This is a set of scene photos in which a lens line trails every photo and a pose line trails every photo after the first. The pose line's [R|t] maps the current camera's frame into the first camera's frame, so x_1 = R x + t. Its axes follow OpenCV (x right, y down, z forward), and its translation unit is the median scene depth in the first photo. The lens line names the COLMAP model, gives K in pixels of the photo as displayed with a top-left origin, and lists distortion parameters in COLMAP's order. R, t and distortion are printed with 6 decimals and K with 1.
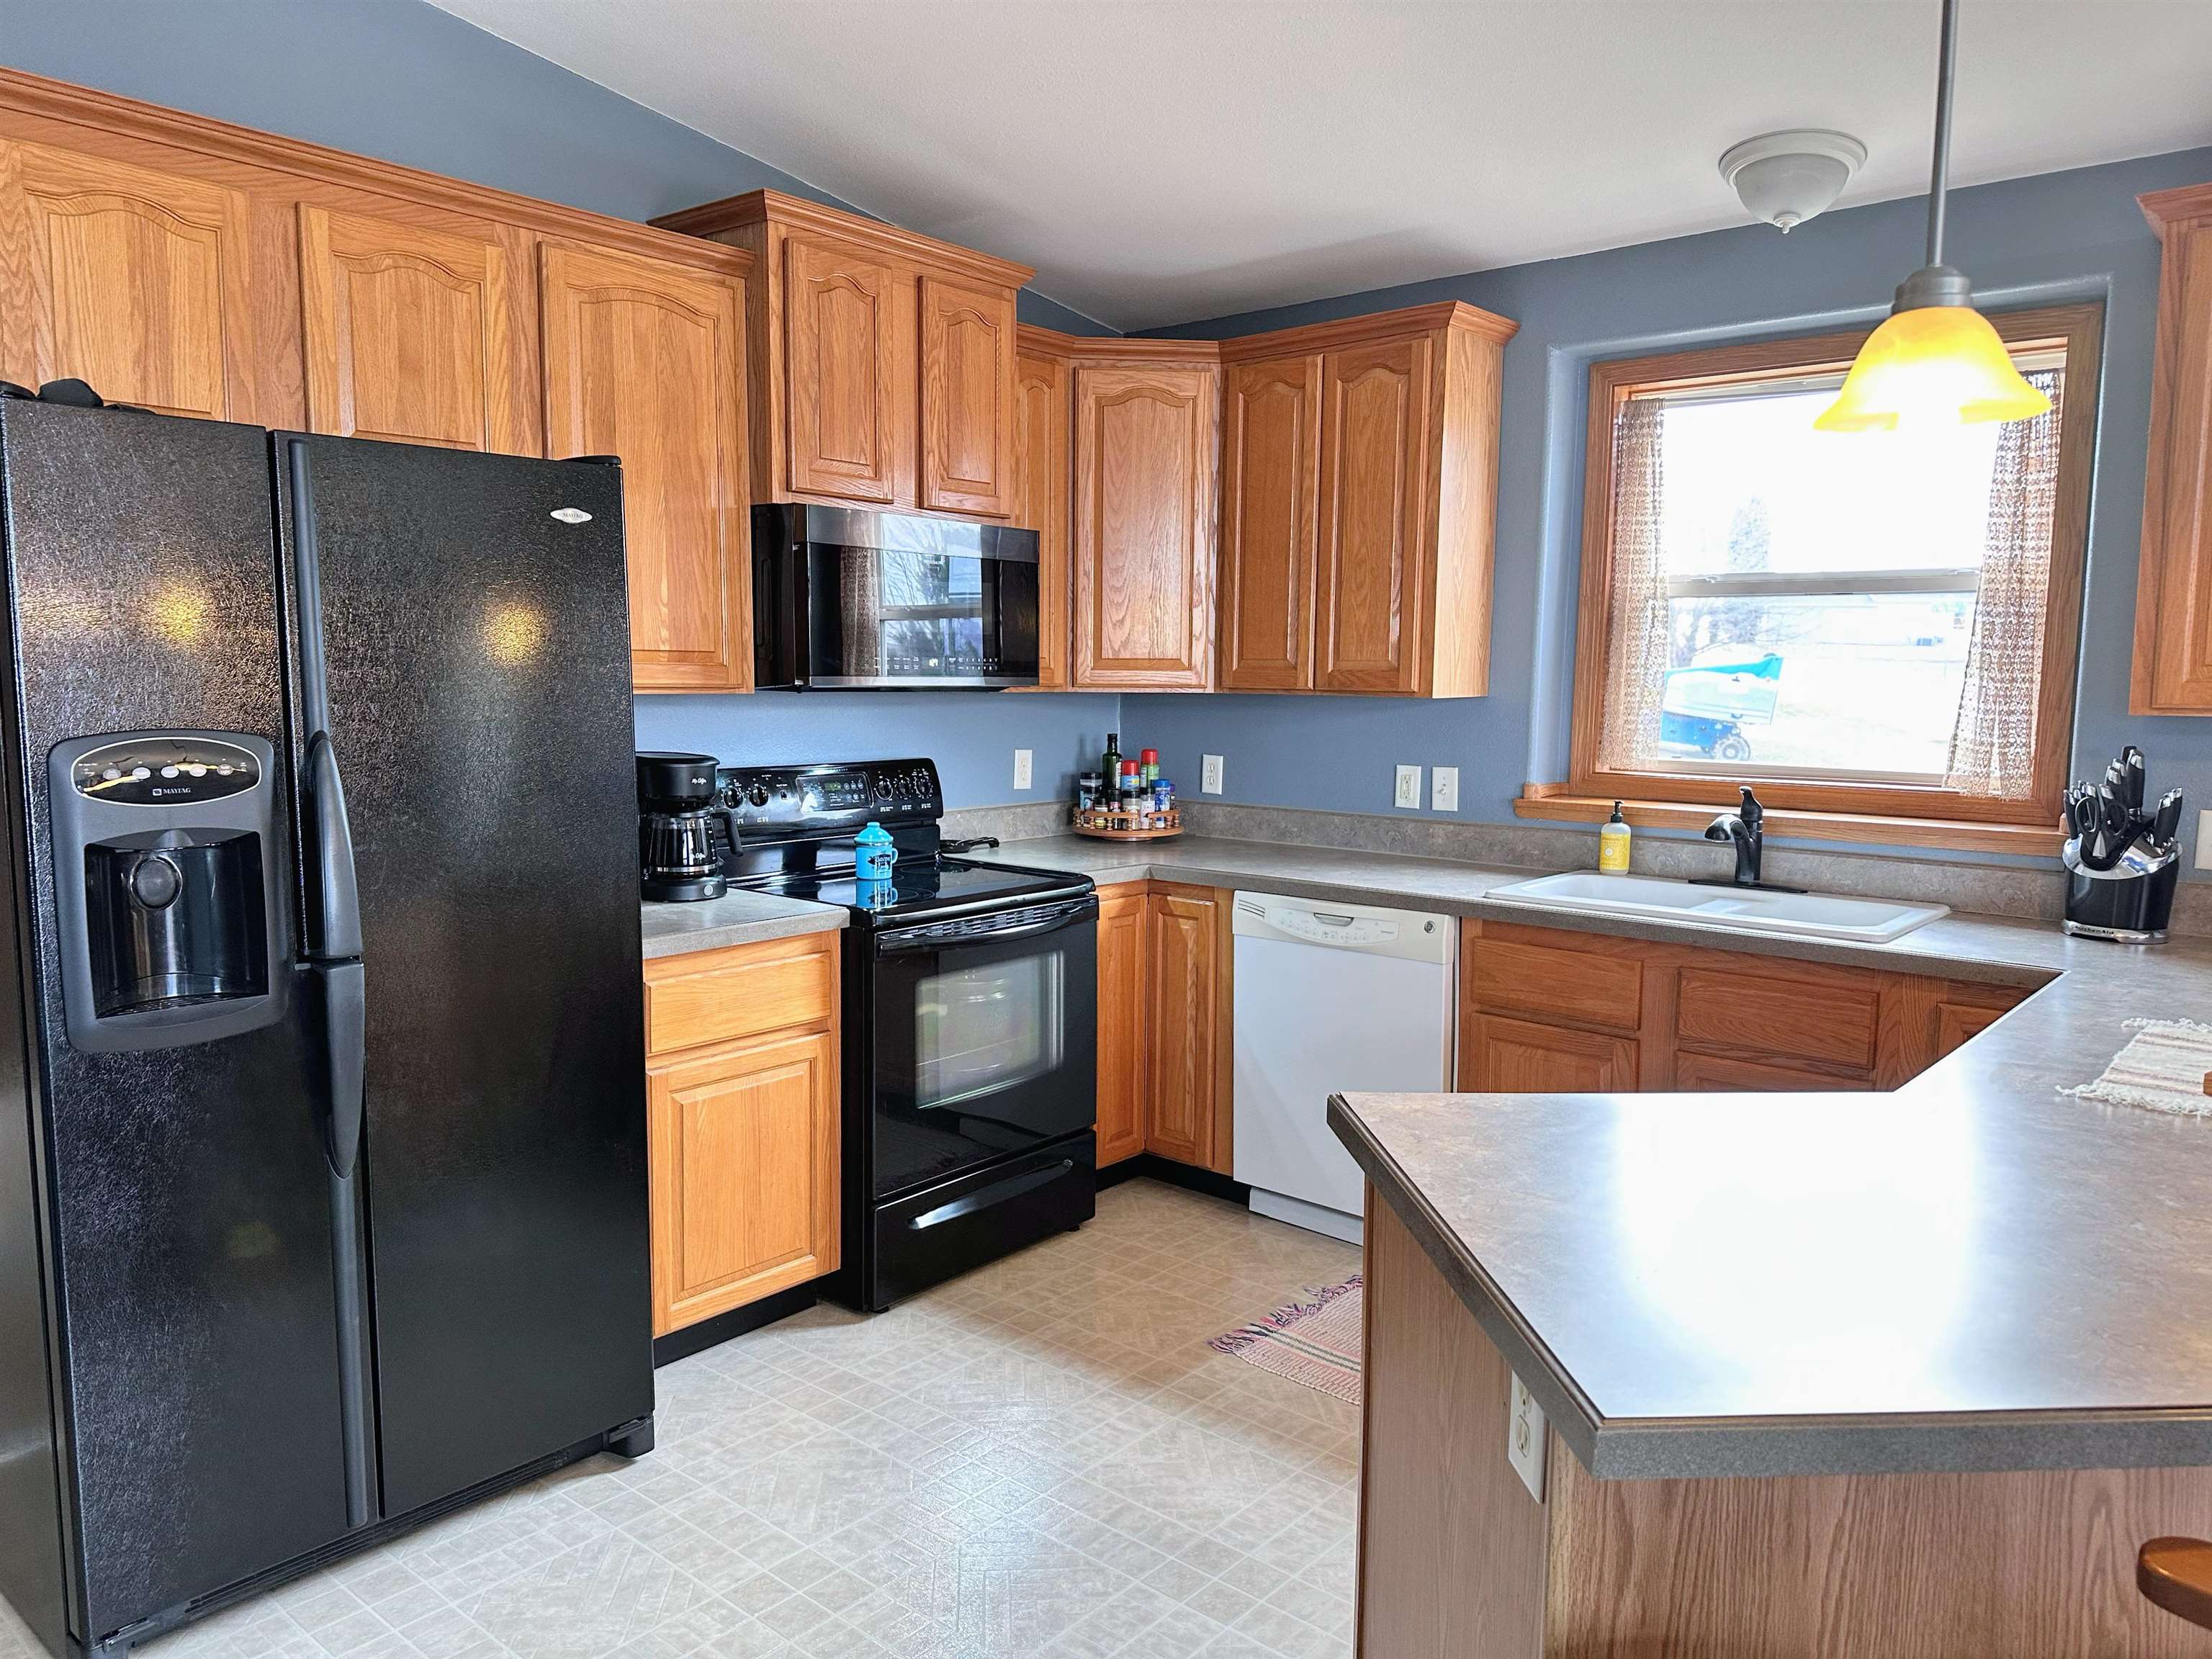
lens RADIAL K [[1553.7, 0, 1109.7], [0, 1553.7, 838.5], [0, 0, 1]] dist [0.139288, -0.238604]
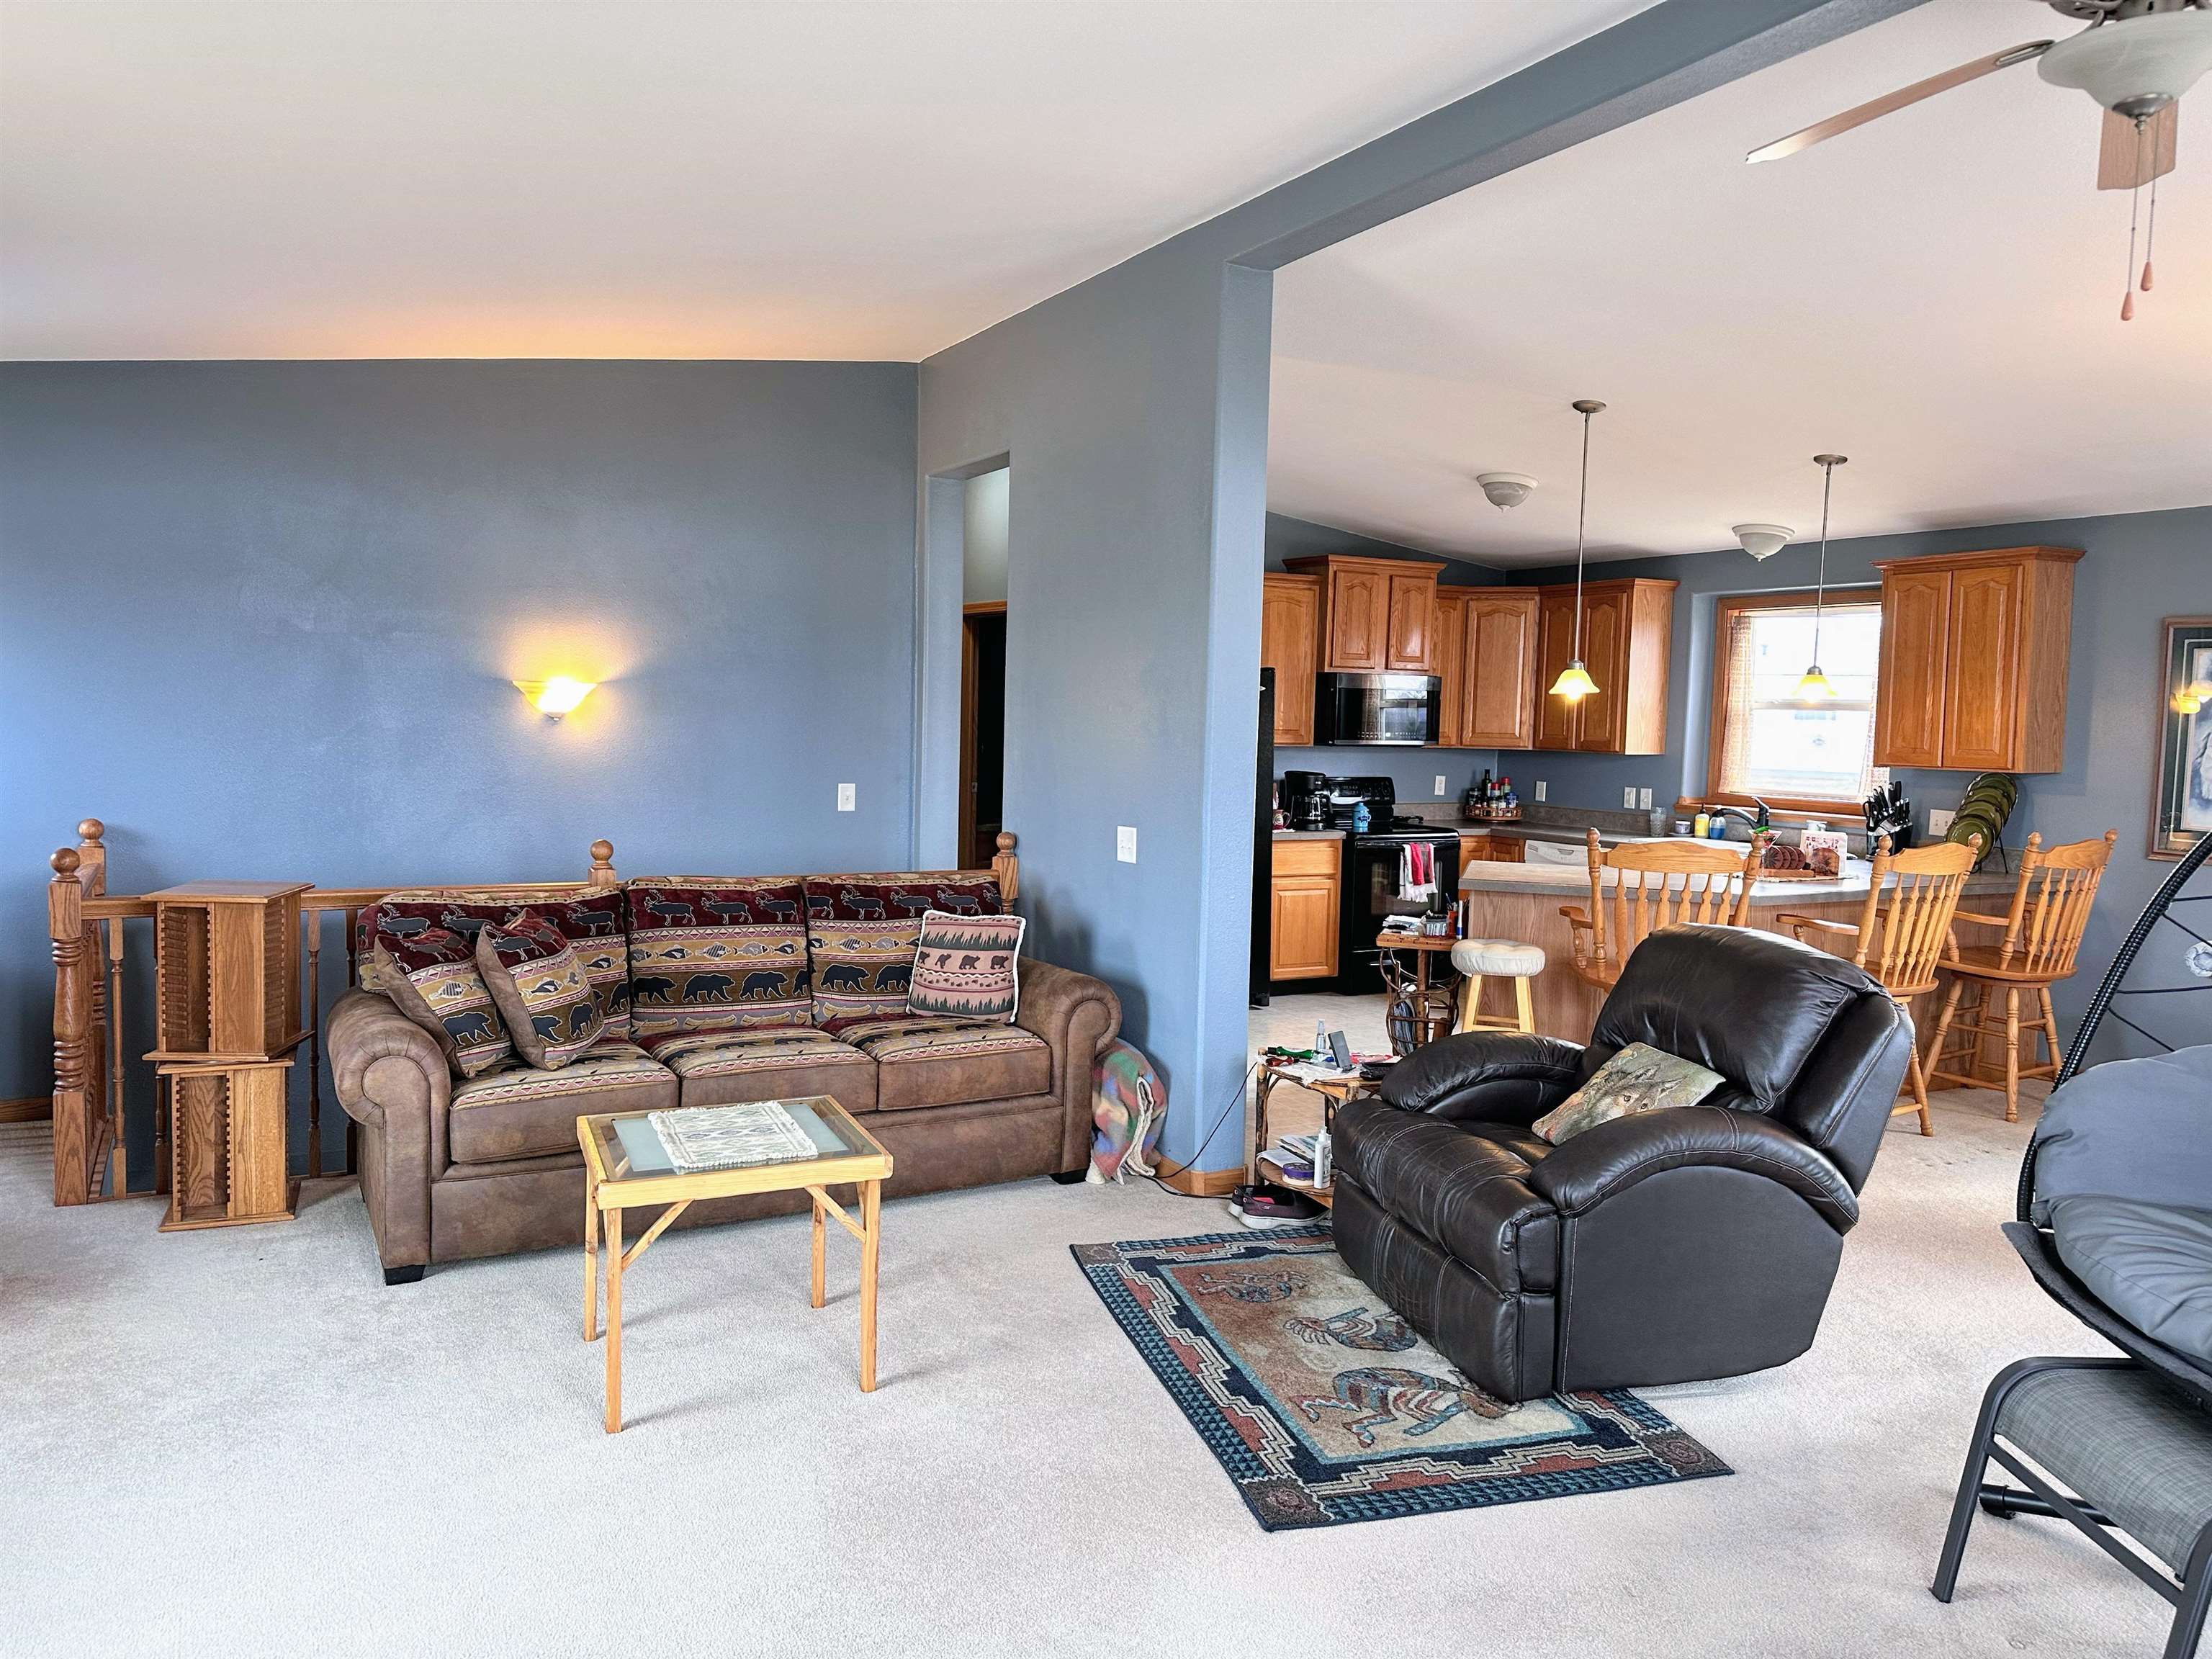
lens RADIAL K [[1550.9, 0, 971.1], [0, 1550.9, 828.0], [0, 0, 1]] dist [0.001520, -0.073739]
pose [[0.908599, 0.040643, -0.415687, 0.276751], [-0.057483, 0.997952, -0.028072, 0.123656], [0.413695, 0.049401, 0.909074, -1.307602]]
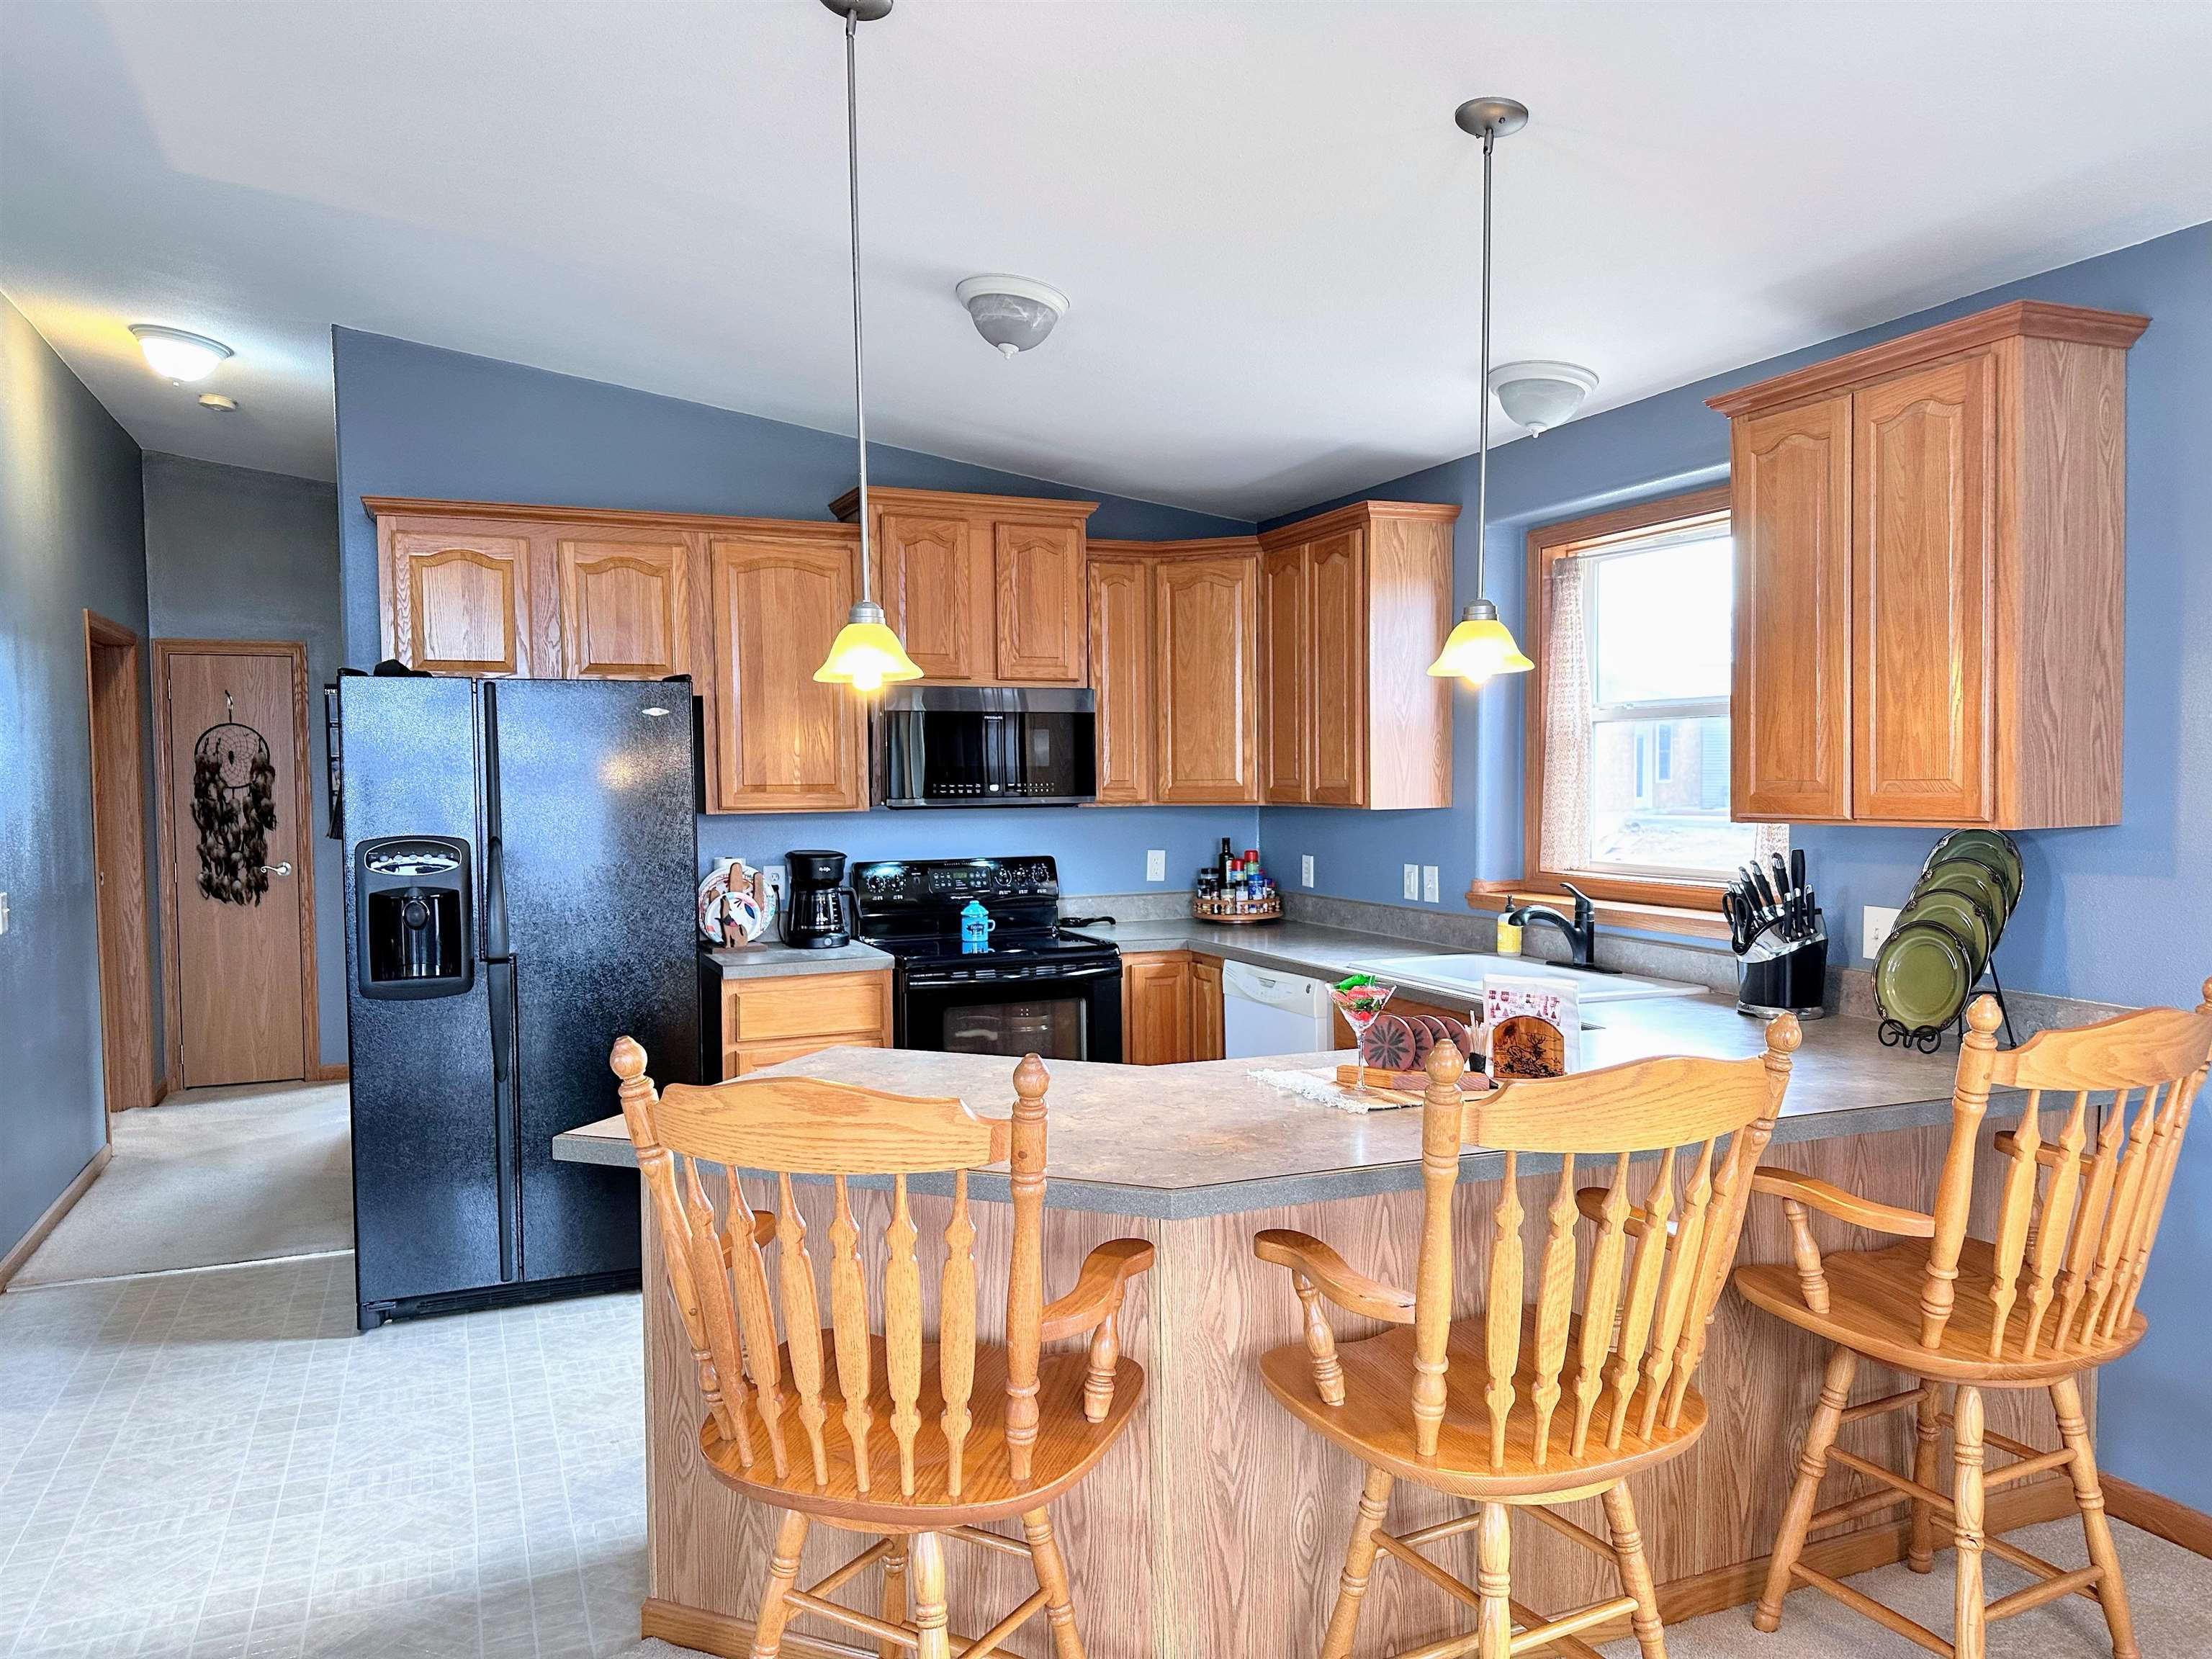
lens RADIAL K [[1553.7, 0, 1109.7], [0, 1553.7, 838.5], [0, 0, 1]] dist [0.139288, -0.238604]
pose [[0.896155, -0.000207, -0.443741, 0.568845], [-0.030107, 0.997667, -0.061268, 0.015549], [0.442719, 0.068265, 0.894058, -0.197752]]
